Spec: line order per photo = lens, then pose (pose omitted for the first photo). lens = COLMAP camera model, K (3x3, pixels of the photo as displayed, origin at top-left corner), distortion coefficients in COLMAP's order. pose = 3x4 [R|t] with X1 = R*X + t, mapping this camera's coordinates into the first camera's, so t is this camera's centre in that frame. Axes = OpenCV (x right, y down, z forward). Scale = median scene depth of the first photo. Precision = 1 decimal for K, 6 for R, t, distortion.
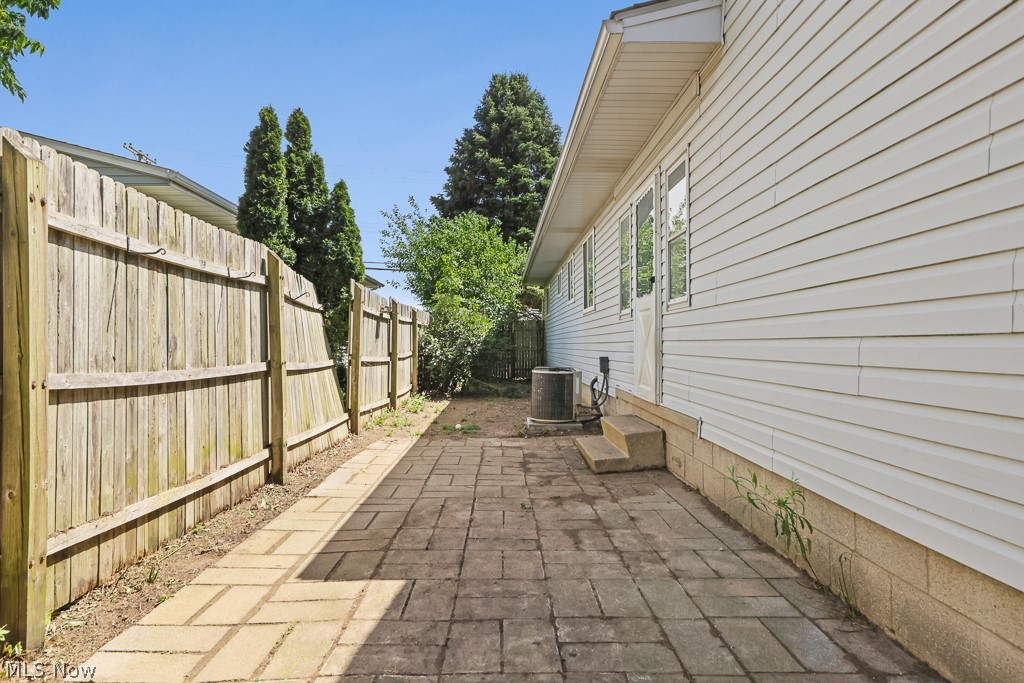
lens RADIAL K [[618.1, 0, 510.7], [0, 618.1, 344.9], [0, 0, 1]] dist [-0.001764, -0.000056]
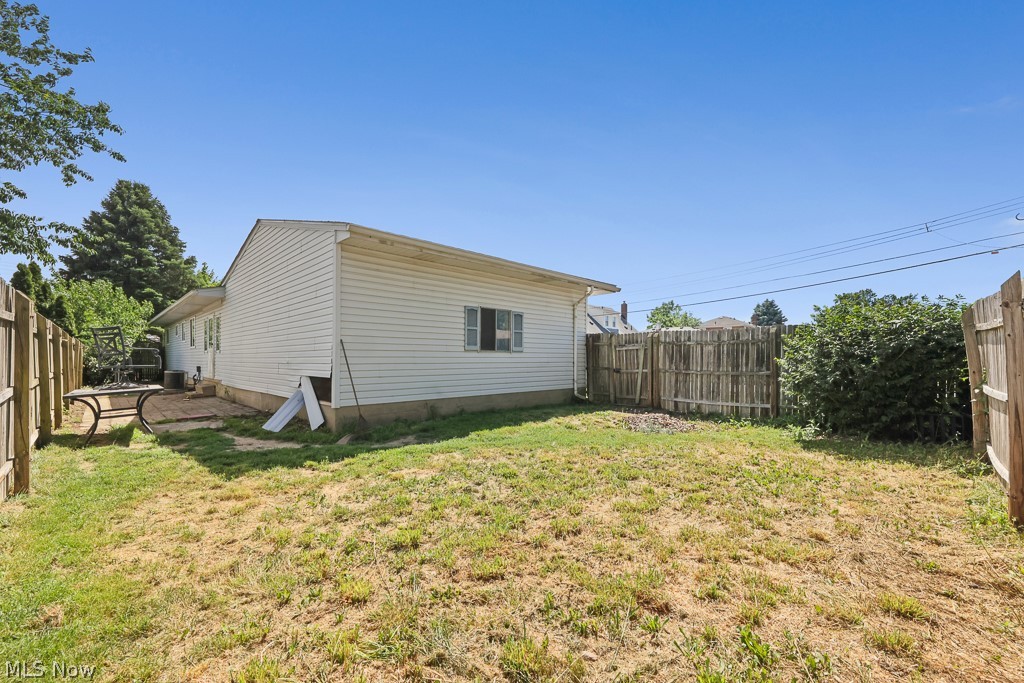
lens RADIAL K [[421.5, 0, 509.6], [0, 421.5, 355.3], [0, 0, 1]] dist [0.009114, -0.000717]
pose [[0.730554, 0.005940, 0.682829, -0.042394], [-0.001990, 0.999976, -0.006570, -0.006665], [-0.682852, 0.003441, 0.730548, -0.448758]]
